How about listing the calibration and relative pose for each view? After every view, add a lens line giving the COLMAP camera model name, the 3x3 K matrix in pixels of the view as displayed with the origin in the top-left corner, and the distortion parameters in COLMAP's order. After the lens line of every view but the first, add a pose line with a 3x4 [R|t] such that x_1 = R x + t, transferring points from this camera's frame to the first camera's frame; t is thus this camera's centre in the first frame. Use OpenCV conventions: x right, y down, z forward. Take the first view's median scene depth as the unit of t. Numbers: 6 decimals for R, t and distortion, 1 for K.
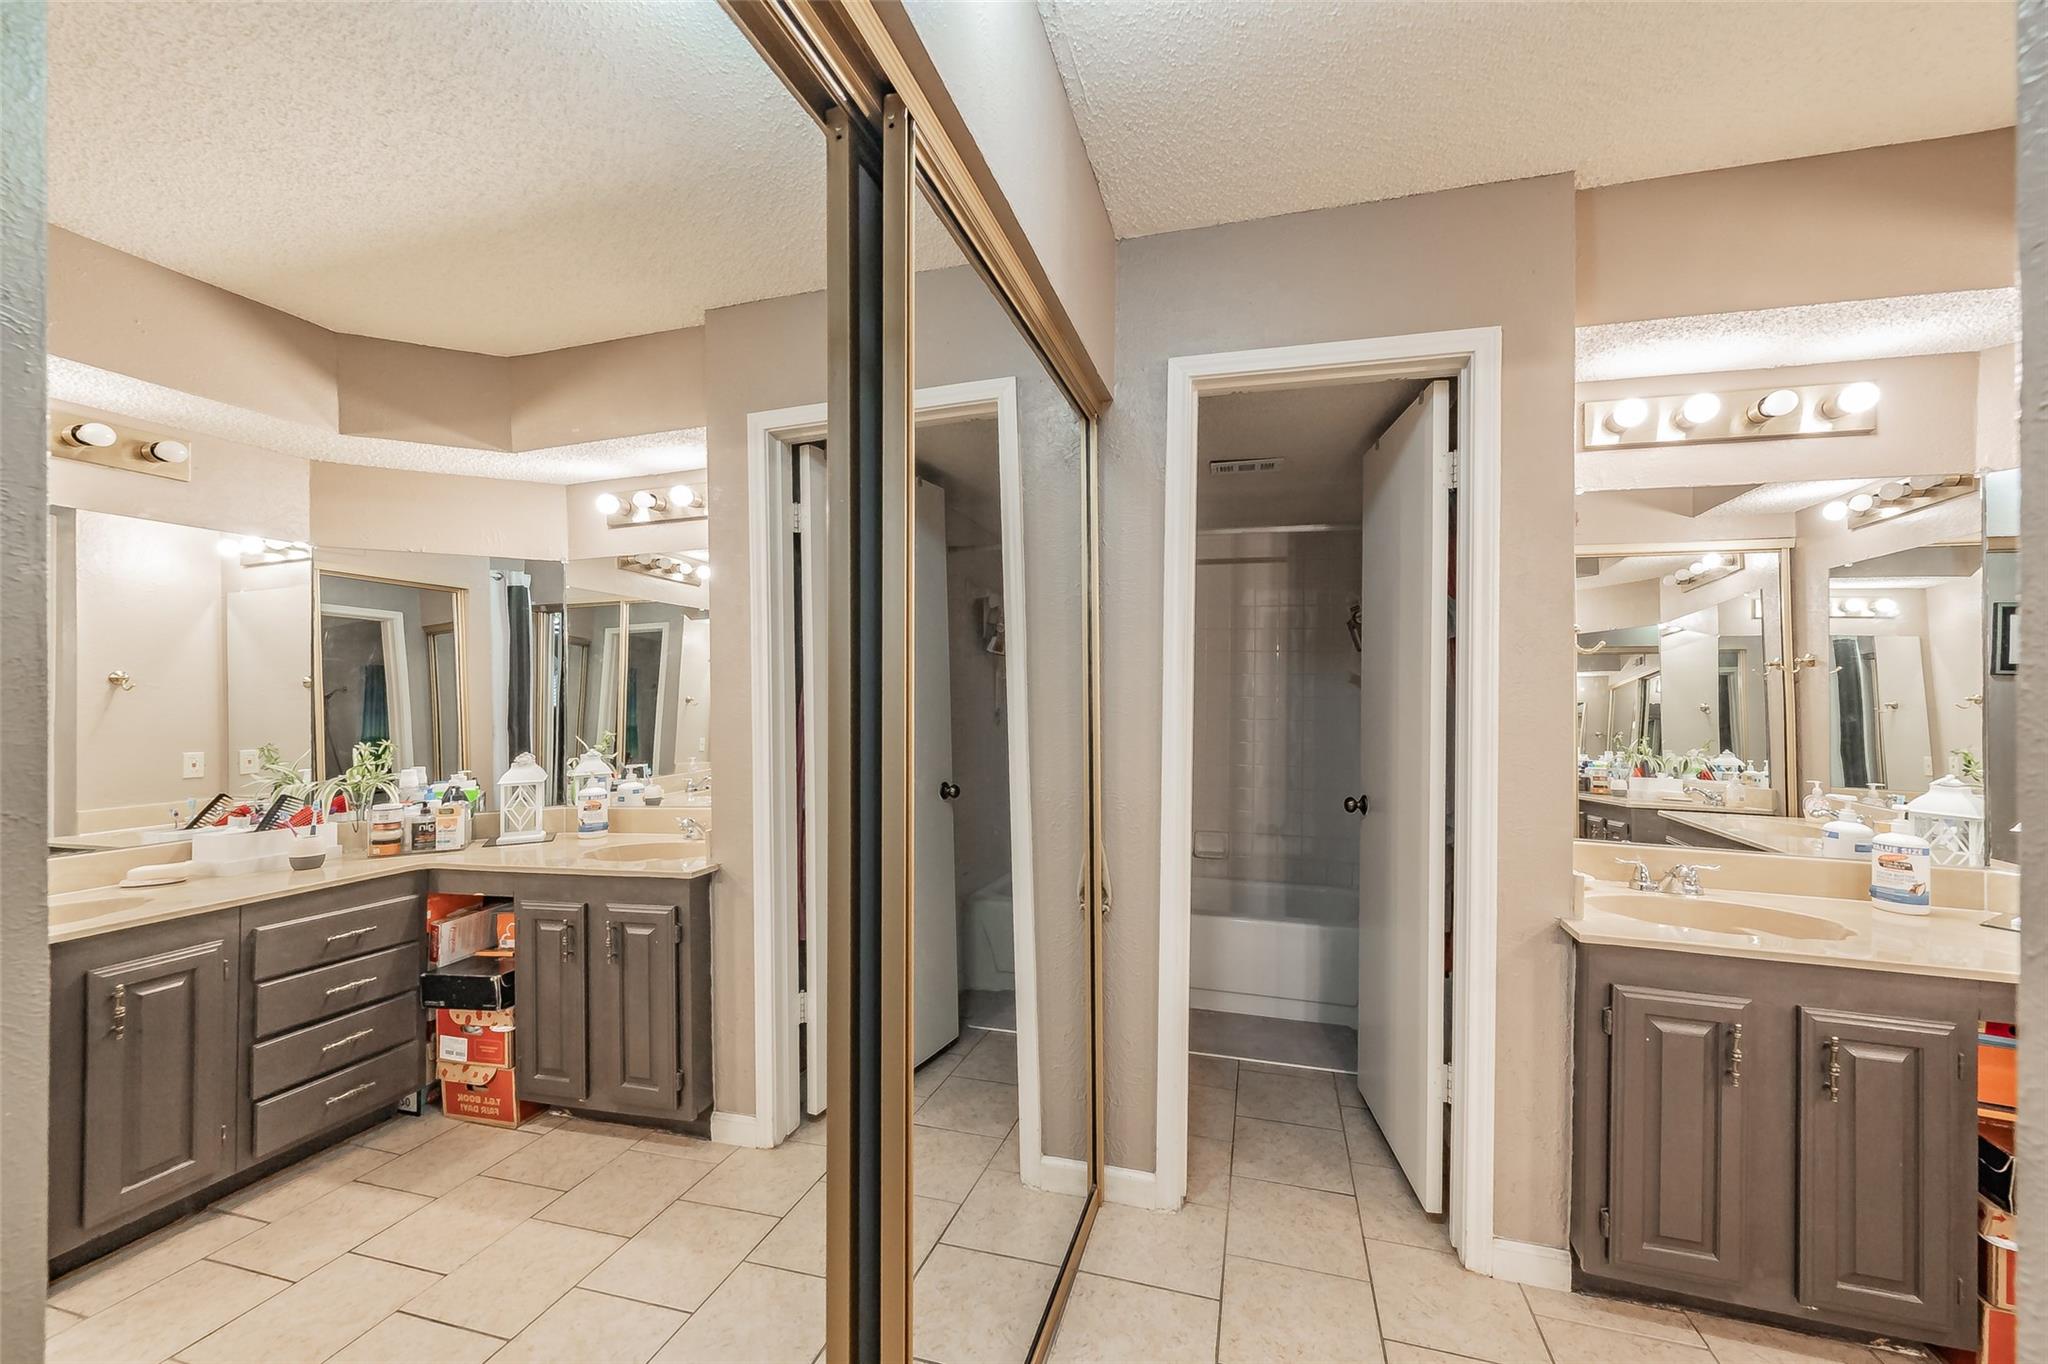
lens RADIAL K [[861.3, 0, 1024.0], [0, 861.3, 682.0], [0, 0, 1]] dist [-0.000566, 0.010334]
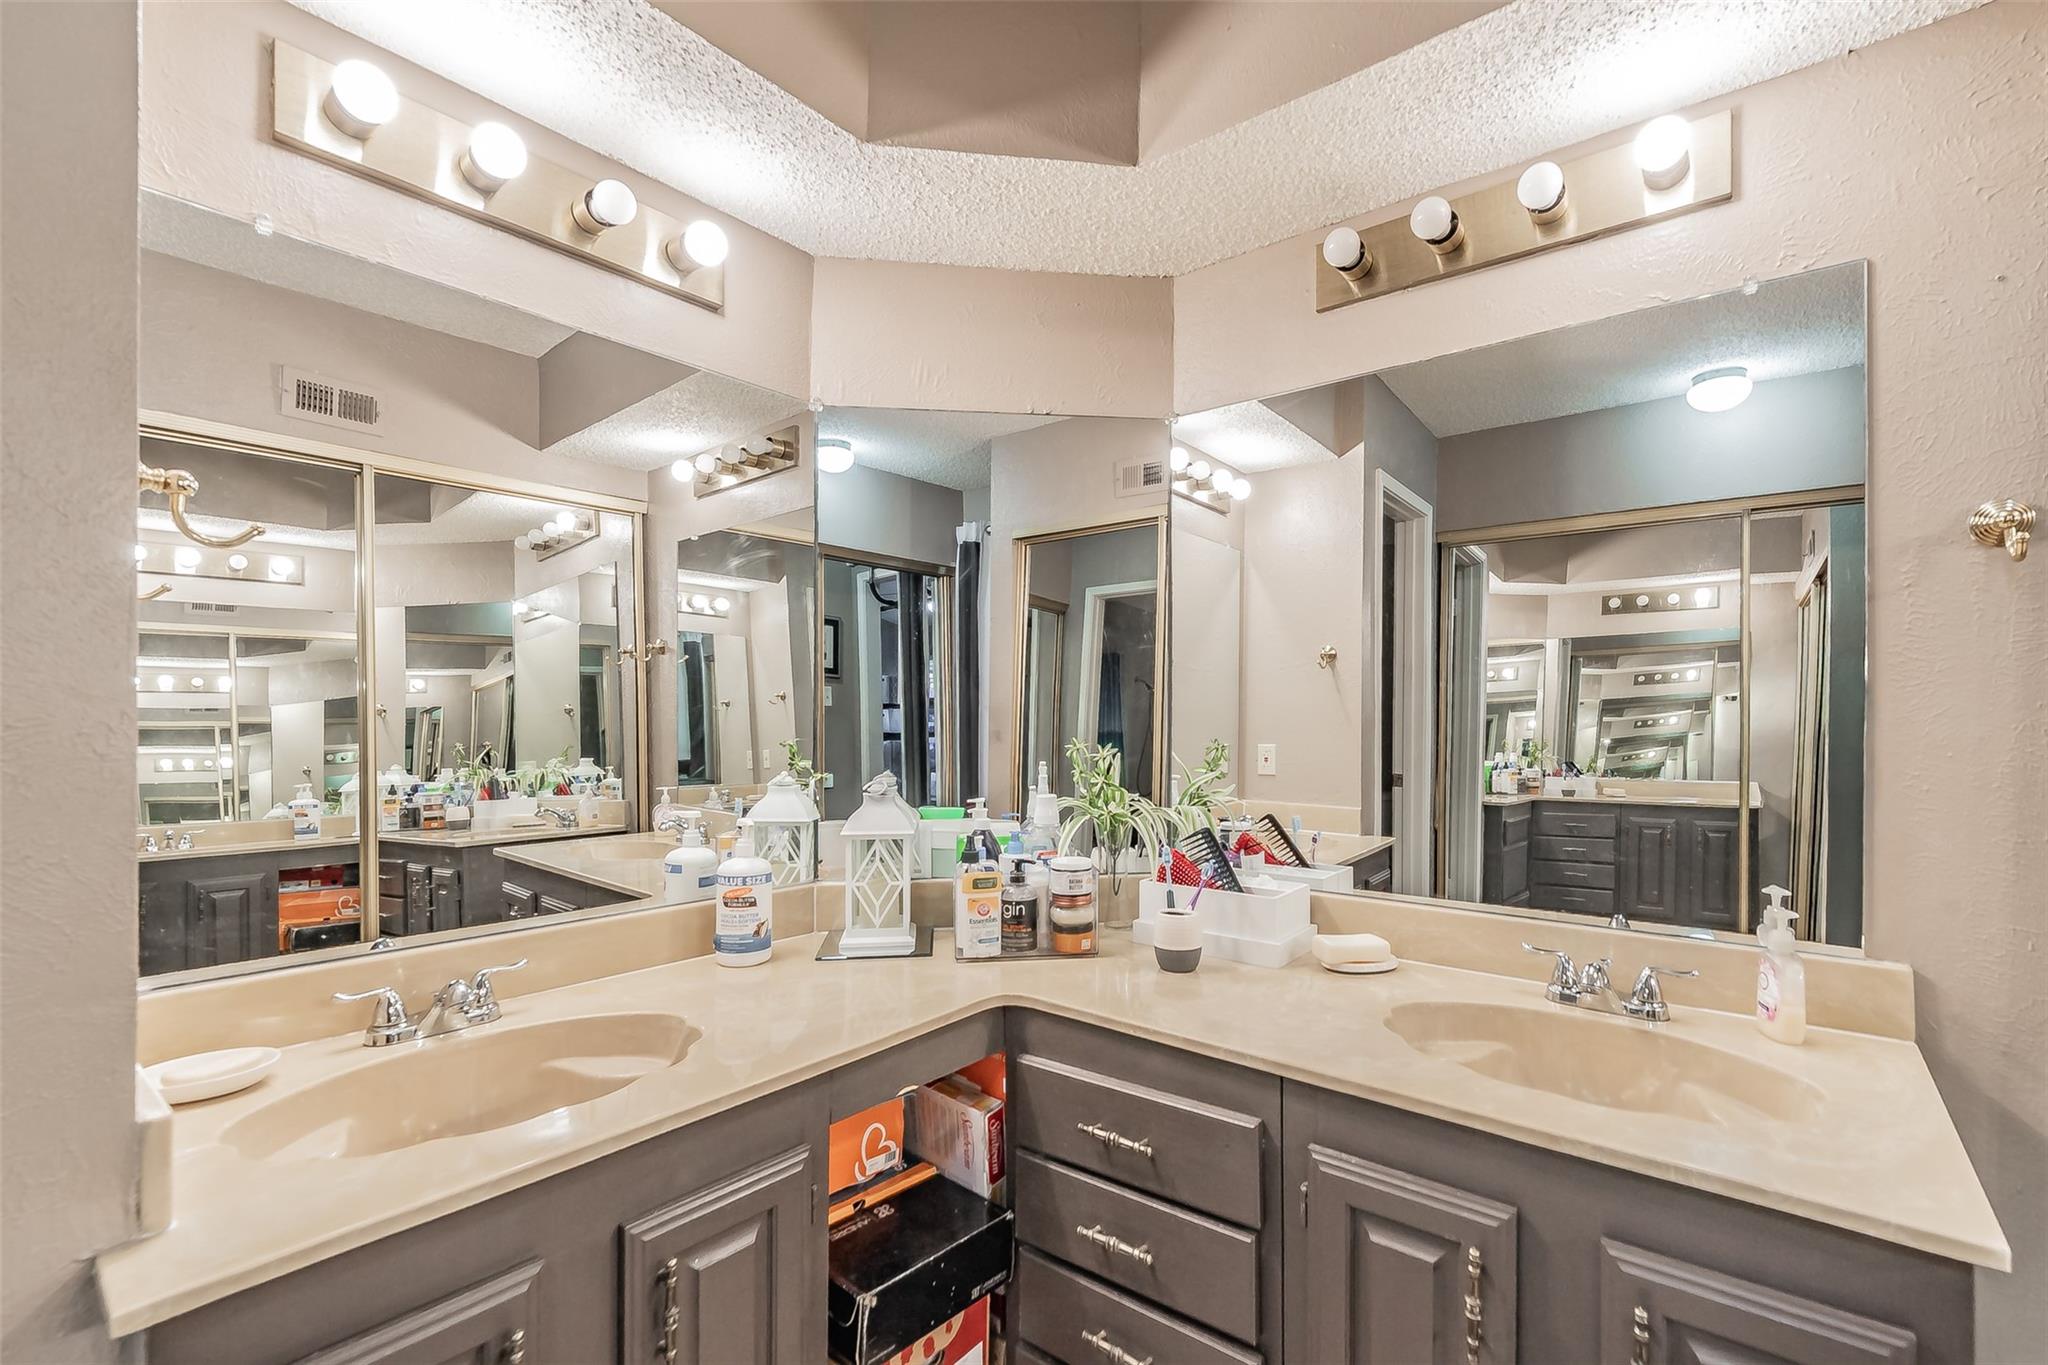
lens RADIAL K [[893.7, 0, 1024.0], [0, 893.7, 682.5], [0, 0, 1]] dist [-0.027639, -0.000017]
pose [[0.441294, 0.012934, 0.897269, 0.266736], [0.002107, 0.999878, -0.015449, 0.024010], [-0.897360, 0.008708, 0.441213, 0.279426]]
